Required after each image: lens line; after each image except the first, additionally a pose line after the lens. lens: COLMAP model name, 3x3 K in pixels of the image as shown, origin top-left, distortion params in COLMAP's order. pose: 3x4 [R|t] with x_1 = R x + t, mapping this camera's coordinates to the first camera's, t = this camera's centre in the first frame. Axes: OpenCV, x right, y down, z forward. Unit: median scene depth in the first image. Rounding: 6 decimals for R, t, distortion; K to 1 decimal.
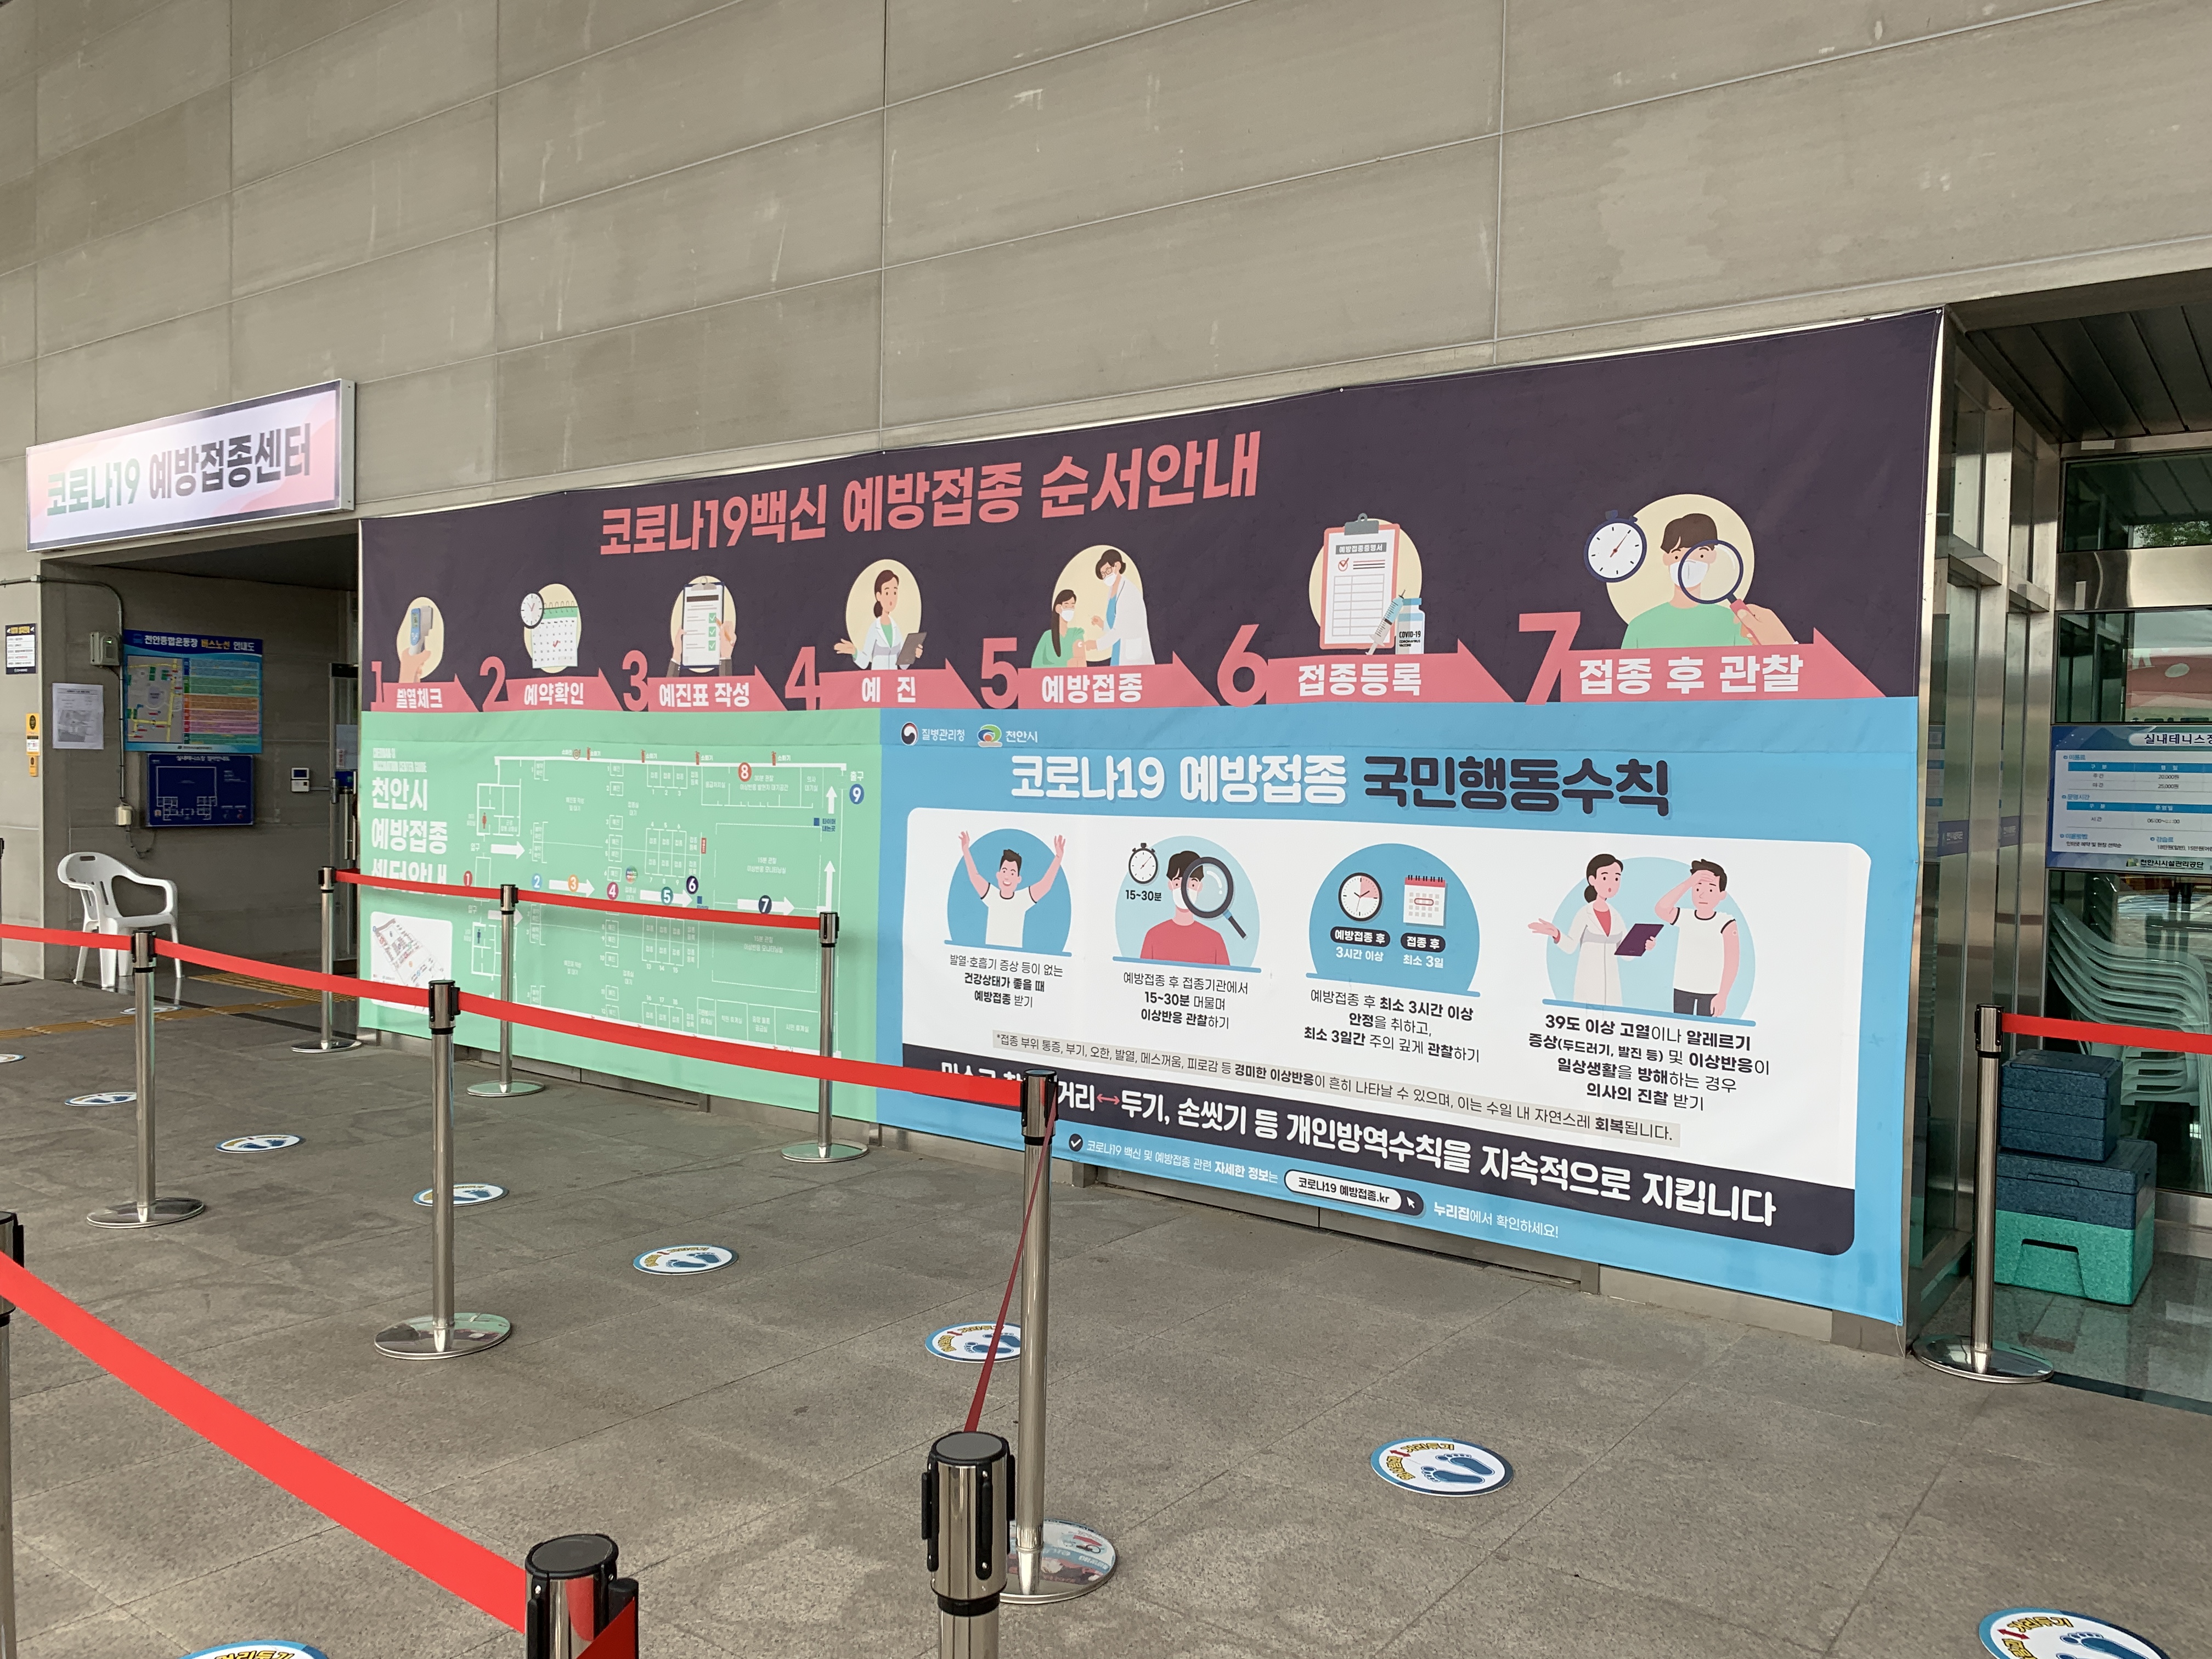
lens RADIAL K [[1666.7, 0, 1106.0], [0, 1666.7, 829.5], [0, 0, 1]] dist [0.102961, -0.003353]
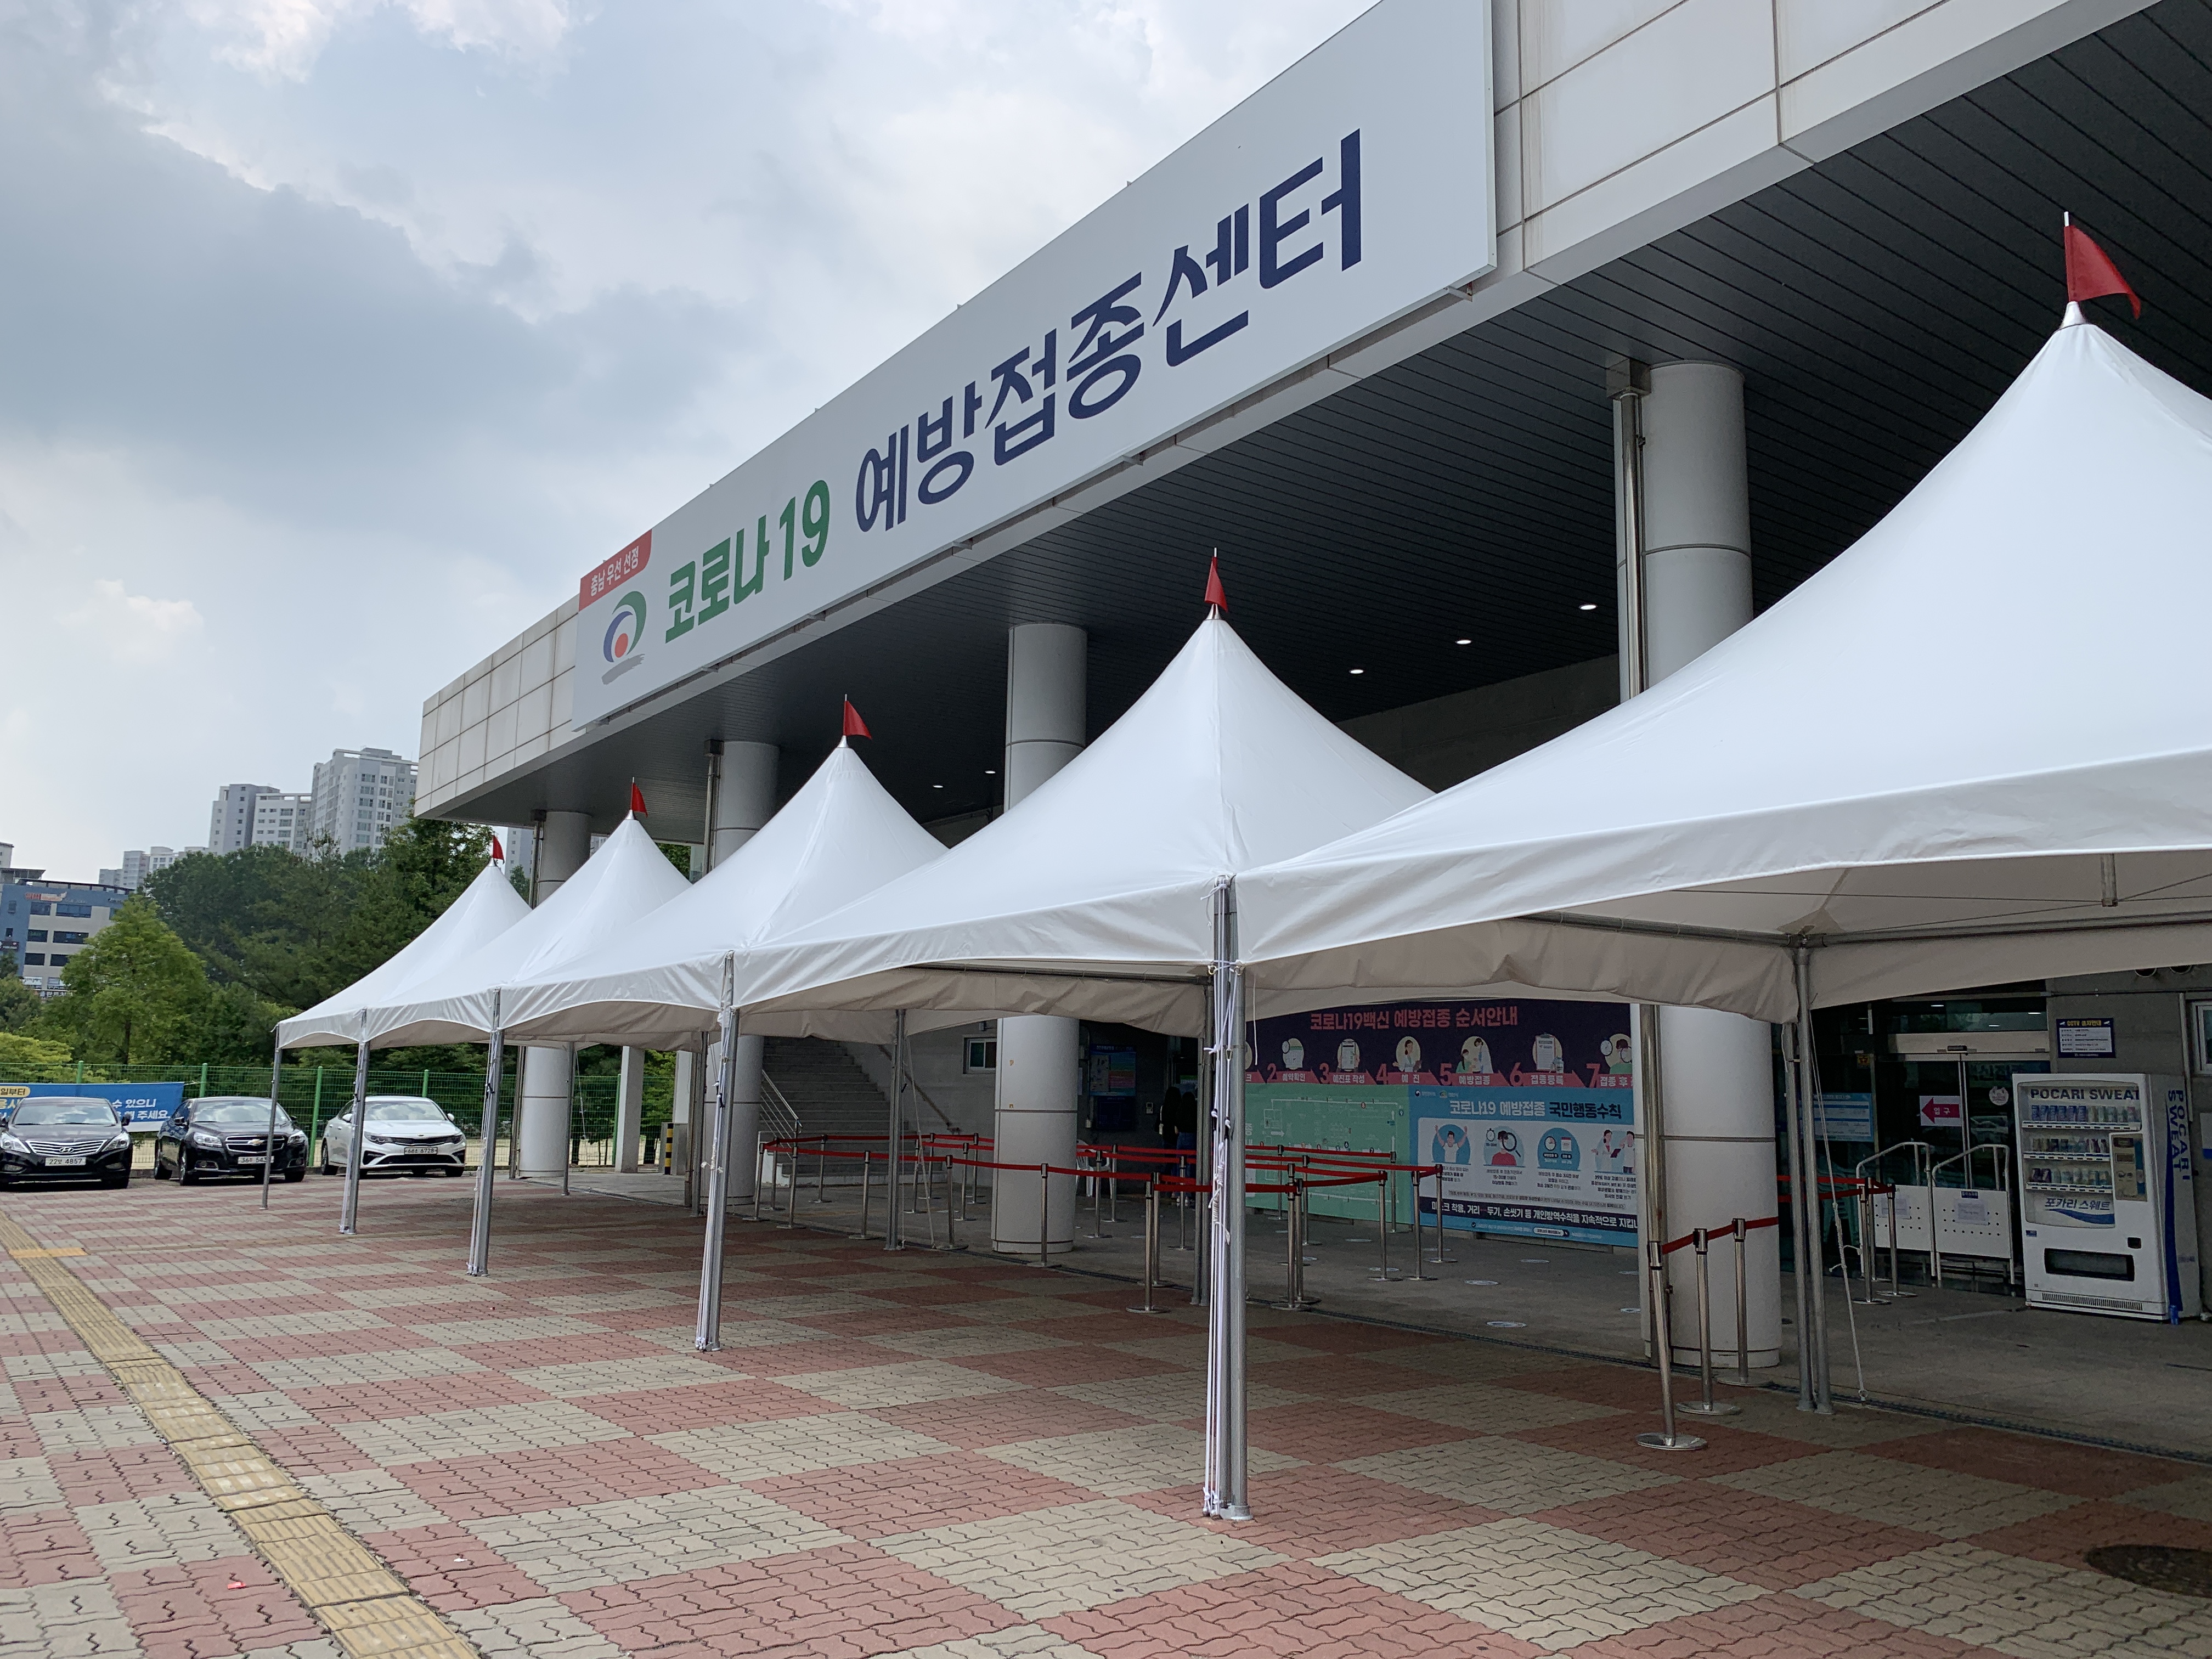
lens RADIAL K [[1666.7, 0, 1106.0], [0, 1666.7, 829.5], [0, 0, 1]] dist [0.102961, -0.003353]
pose [[0.791773, 0.094645, 0.603439, -2.649384], [0.017527, 0.983995, -0.177330, 0.003003], [-0.610564, 0.150981, 0.777442, -1.208677]]
